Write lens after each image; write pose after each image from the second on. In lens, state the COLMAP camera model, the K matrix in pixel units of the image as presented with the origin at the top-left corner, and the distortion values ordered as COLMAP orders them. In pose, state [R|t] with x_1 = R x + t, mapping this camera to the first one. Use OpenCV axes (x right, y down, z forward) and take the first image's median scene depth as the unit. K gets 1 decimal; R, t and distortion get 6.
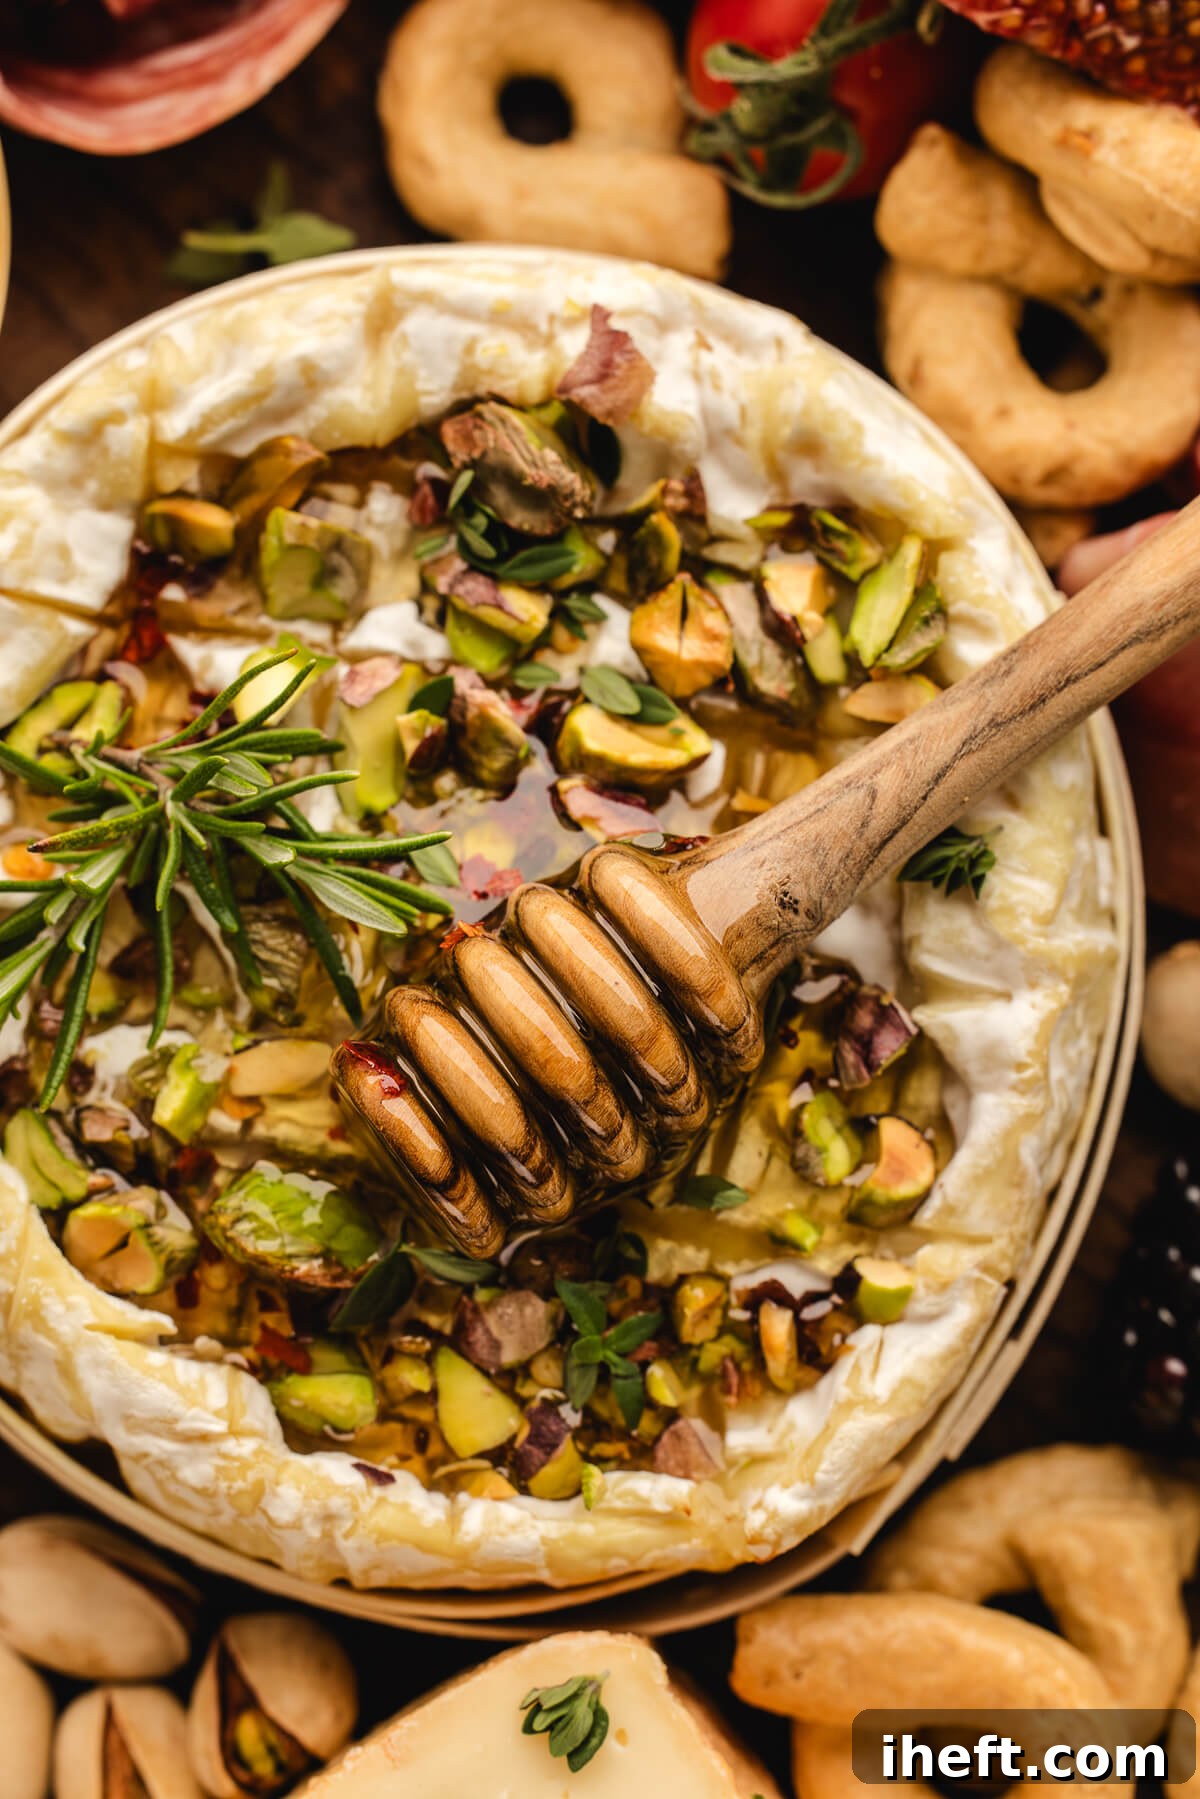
lens RADIAL K [[5589.4, 0, 558.3], [0, 5589.4, 847.6], [0, 0, 1]] dist [0.012801, 0.000000]
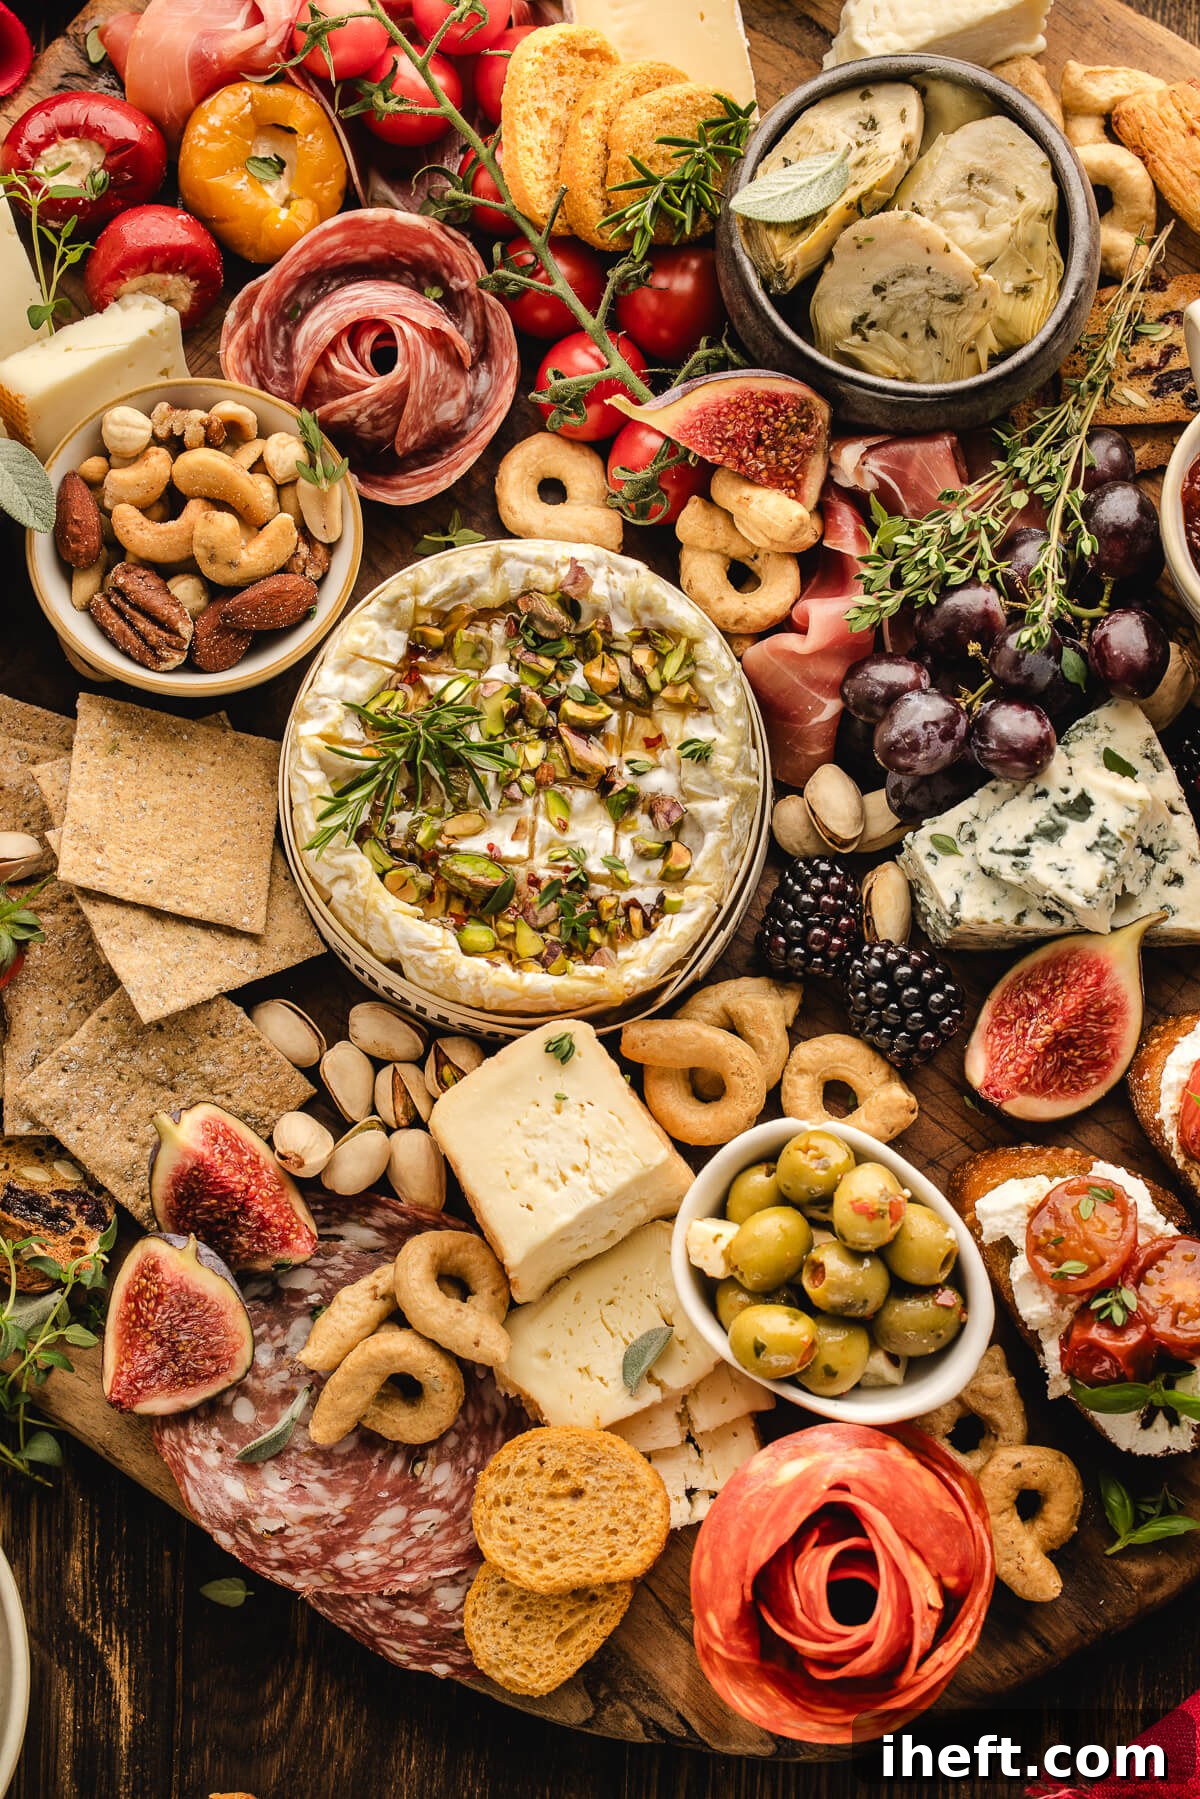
lens RADIAL K [[5589.4, 0, 558.7], [0, 5589.4, 816.9], [0, 0, 1]] dist [0.012801, 0.000000]
pose [[0.999942, 0.001173, -0.010668, 0.030174], [-0.002022, 0.996803, -0.079869, 0.260358], [0.010540, 0.079886, 0.996748, -1.815284]]
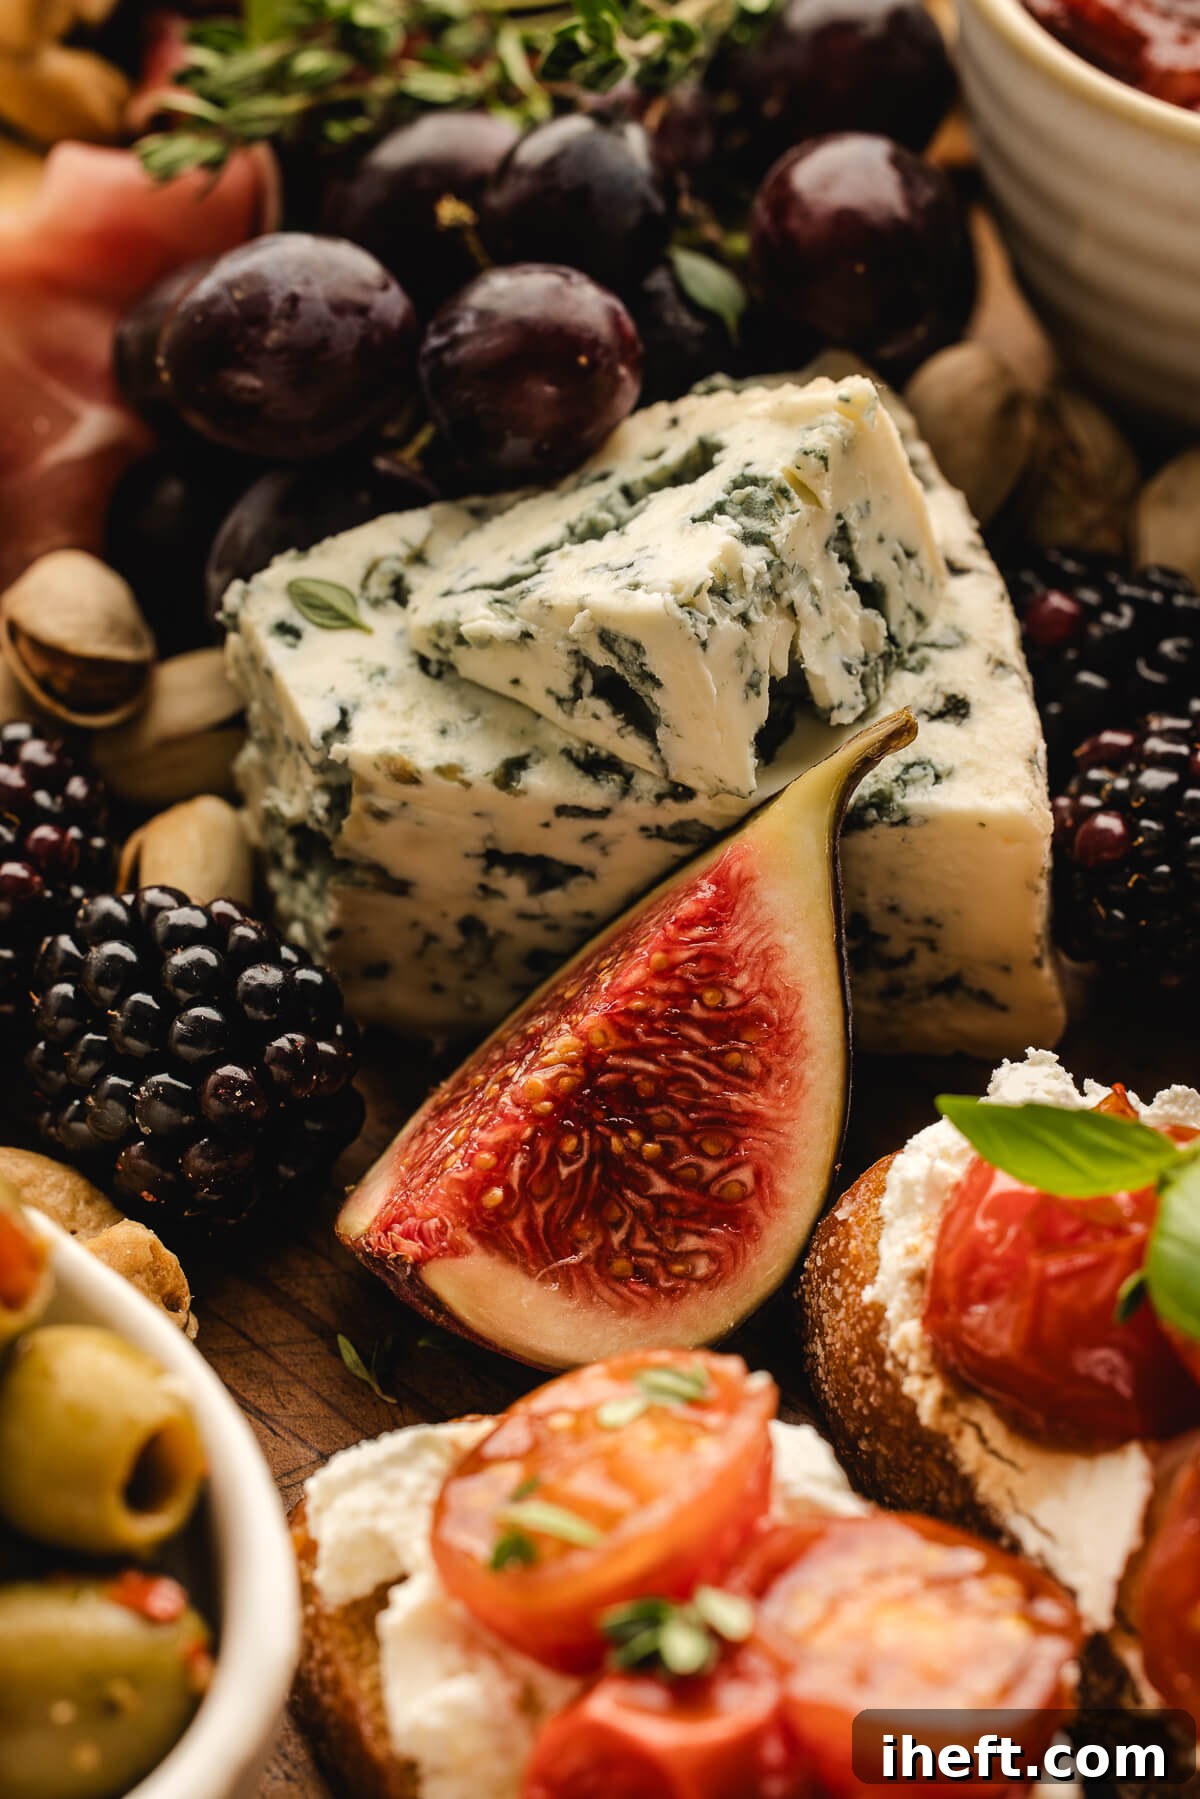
lens RADIAL K [[5589.4, 0, 597.7], [0, 5589.4, 895.3], [0, 0, 1]] dist [0.012801, 0.000000]
pose [[0.997221, 0.052329, -0.053031, 0.303395], [-0.073551, 0.804867, -0.588880, 0.698367], [0.011867, 0.591144, 0.806479, 0.199500]]
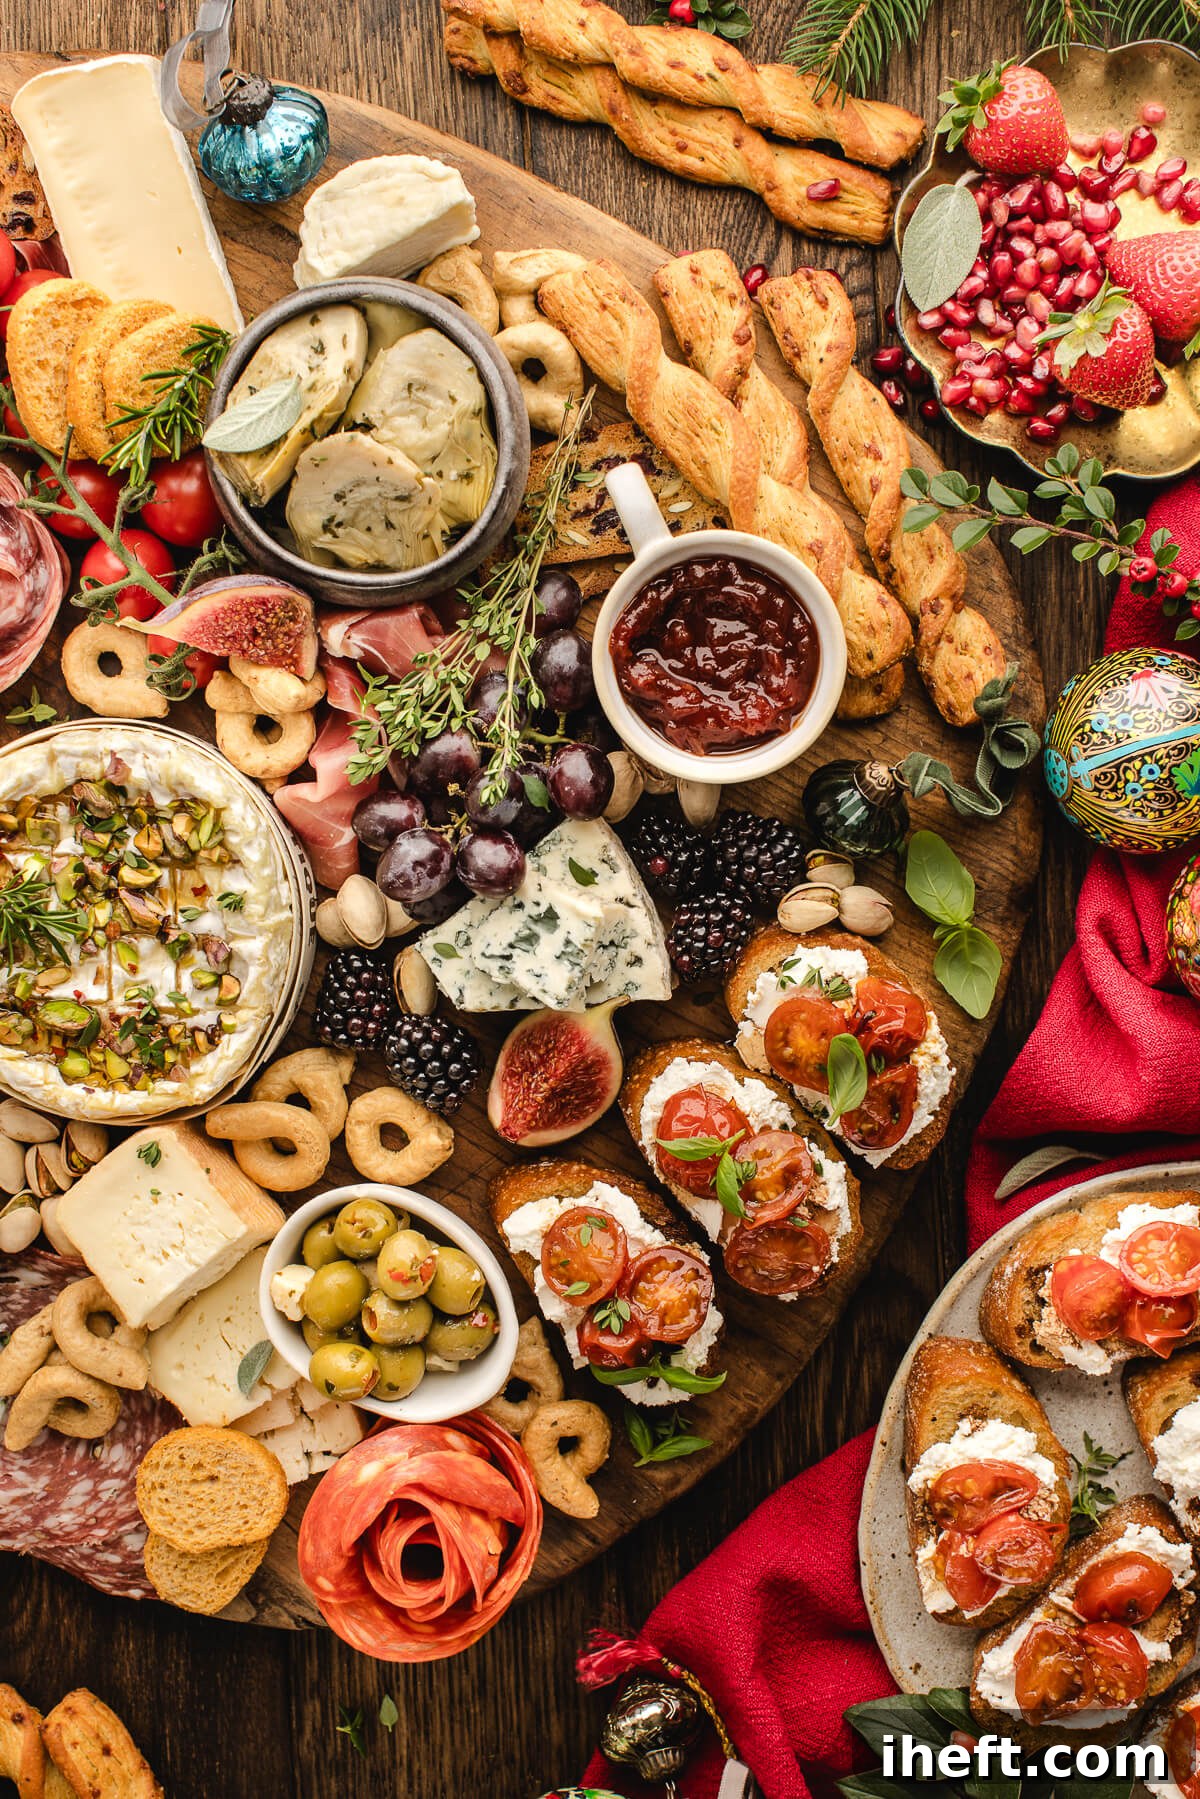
lens RADIAL K [[2855.4, 0, 597.7], [0, 2855.4, 925.0], [0, 0, 1]] dist [-0.001596, 0.000000]
pose [[0.994961, -0.096158, -0.028382, 0.339973], [0.099668, 0.979320, 0.176065, -0.268727], [0.010865, -0.178007, 0.983969, -0.730175]]
